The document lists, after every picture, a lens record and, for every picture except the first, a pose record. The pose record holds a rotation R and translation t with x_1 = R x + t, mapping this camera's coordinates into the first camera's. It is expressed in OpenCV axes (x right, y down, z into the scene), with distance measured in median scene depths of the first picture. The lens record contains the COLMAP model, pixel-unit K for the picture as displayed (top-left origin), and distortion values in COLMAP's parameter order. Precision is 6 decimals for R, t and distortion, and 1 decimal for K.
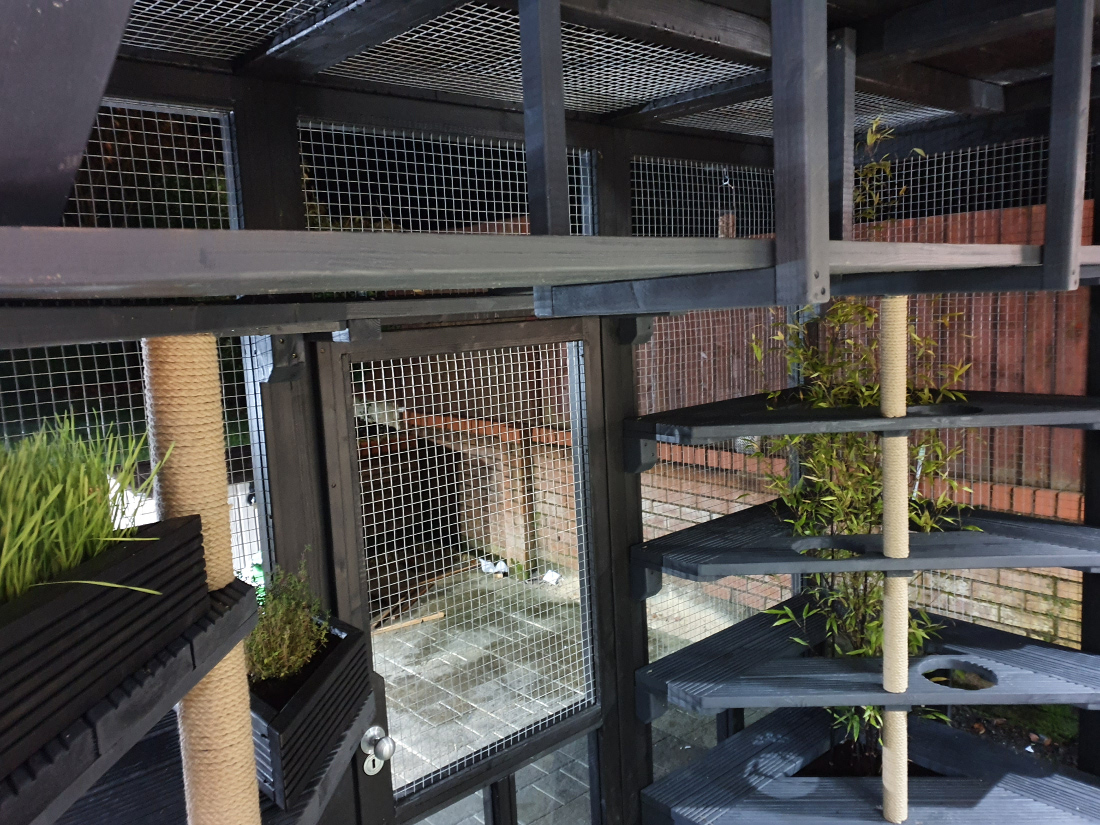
lens RADIAL K [[870.3, 0, 549.3], [0, 870.3, 413.8], [0, 0, 1]] dist [0.001969, 0.020318]
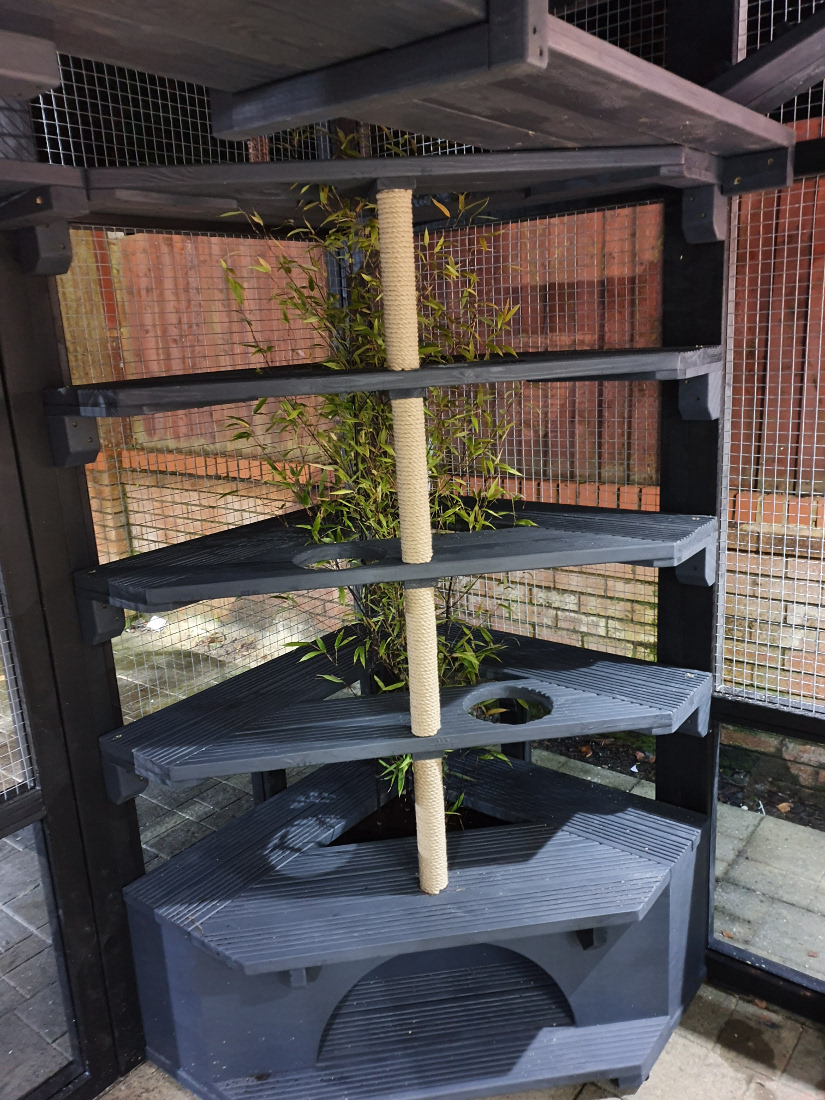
lens RADIAL K [[870.3, 0, 410.7], [0, 870.3, 551.2], [0, 0, 1]] dist [0.001969, 0.020318]
pose [[0.981584, -0.053598, 0.183359, 0.235735], [0.033485, 0.993247, 0.111083, 0.065891], [-0.188074, -0.102898, 0.976750, 0.248077]]
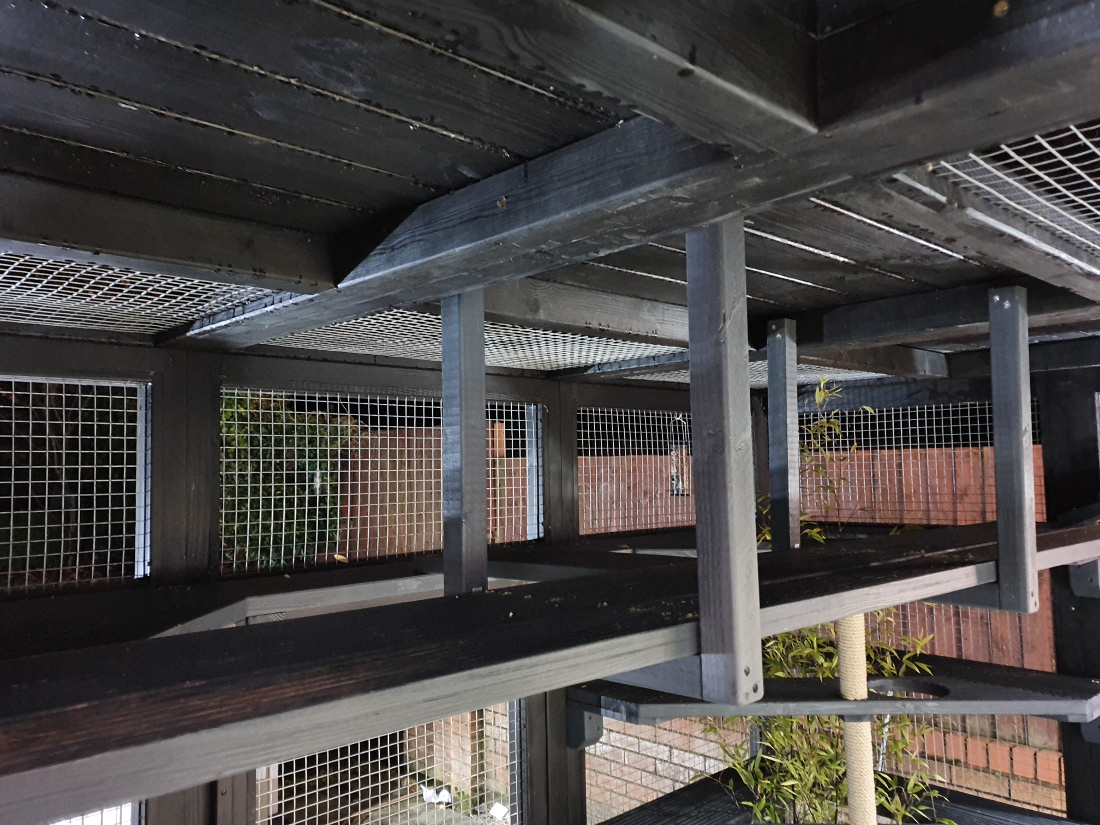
lens RADIAL K [[870.3, 0, 546.7], [0, 870.3, 407.0], [0, 0, 1]] dist [0.001969, 0.020318]
pose [[0.998992, 0.033265, 0.030137, 0.027650], [-0.026289, 0.977803, -0.207872, -0.089028], [-0.036383, 0.206870, 0.977692, 0.038863]]
